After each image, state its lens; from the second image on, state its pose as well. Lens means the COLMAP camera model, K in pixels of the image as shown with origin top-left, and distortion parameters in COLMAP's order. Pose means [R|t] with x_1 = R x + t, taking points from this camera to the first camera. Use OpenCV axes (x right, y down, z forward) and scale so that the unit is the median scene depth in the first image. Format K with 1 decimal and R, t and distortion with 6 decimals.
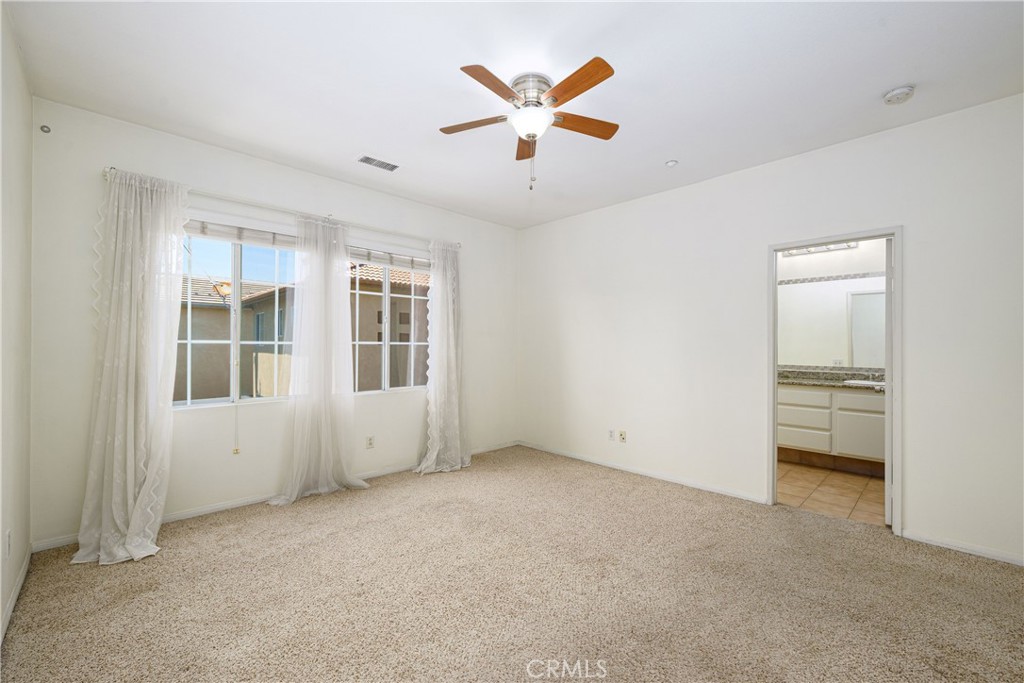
lens RADIAL K [[401.3, 0, 540.4], [0, 401.3, 344.7], [0, 0, 1]] dist [-0.002167, 0.000671]
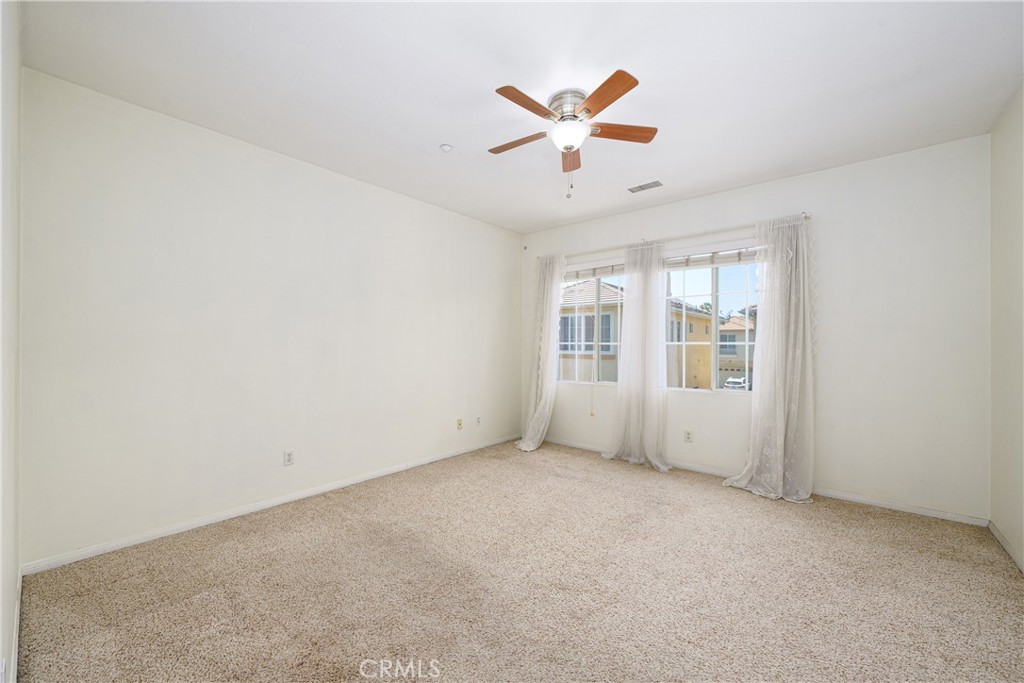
lens RADIAL K [[401.3, 0, 512.5], [0, 401.3, 345.4], [0, 0, 1]] dist [-0.002167, 0.000671]
pose [[0.104183, -0.002395, -0.994555, 0.680784], [0.000229, 0.999997, -0.002384, 0.004578], [0.994558, 0.000021, 0.104183, 0.490520]]
